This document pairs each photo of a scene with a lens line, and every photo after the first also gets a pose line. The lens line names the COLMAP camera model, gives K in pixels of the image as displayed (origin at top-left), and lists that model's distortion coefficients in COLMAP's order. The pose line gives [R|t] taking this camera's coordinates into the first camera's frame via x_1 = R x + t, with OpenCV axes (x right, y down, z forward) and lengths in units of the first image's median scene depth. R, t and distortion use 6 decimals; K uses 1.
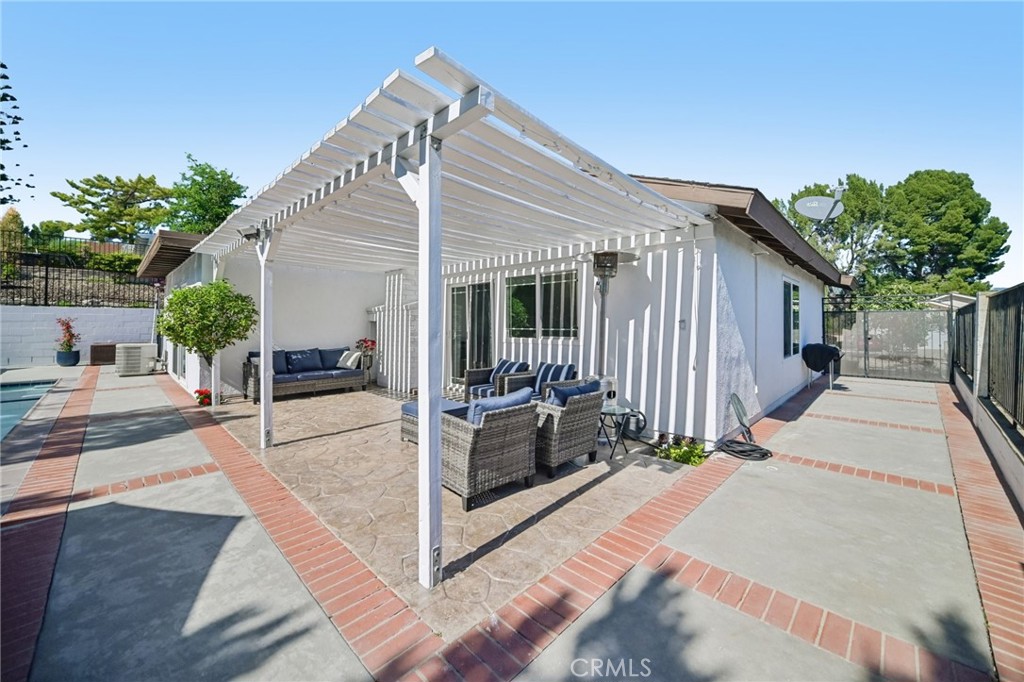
lens RADIAL K [[407.2, 0, 515.9], [0, 407.2, 327.9], [0, 0, 1]] dist [-0.004170, -0.000223]
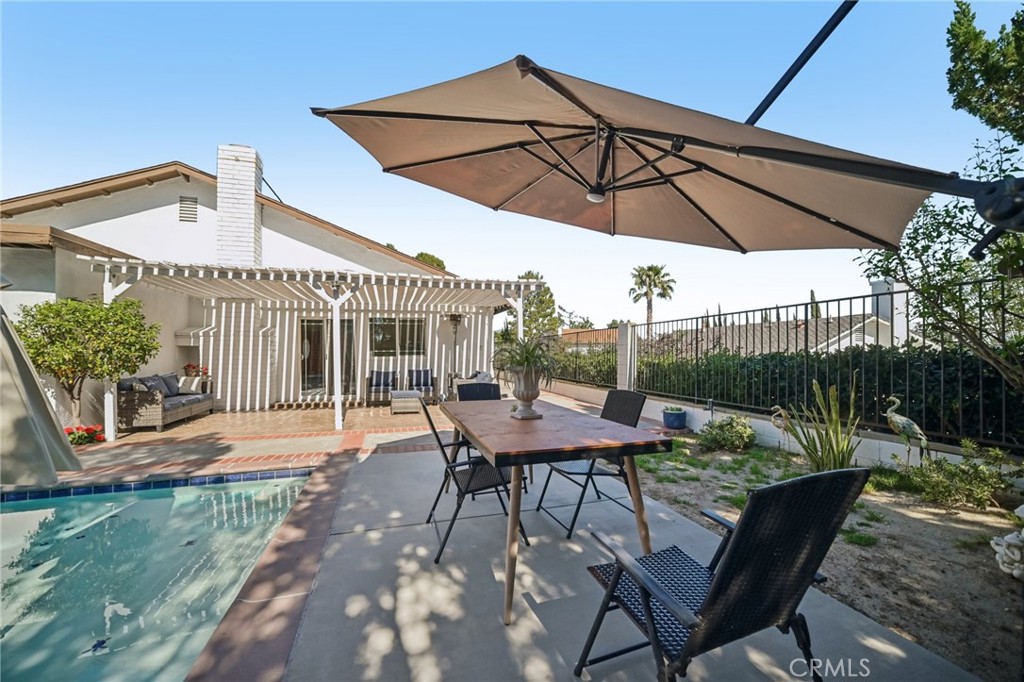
lens RADIAL K [[397.5, 0, 507.1], [0, 397.5, 336.0], [0, 0, 1]] dist [-0.004268, 0.000461]
pose [[0.485995, 0.026275, 0.873567, -1.123331], [0.014409, 0.999171, -0.038069, 0.009288], [-0.873843, 0.031089, 0.485214, -0.171067]]
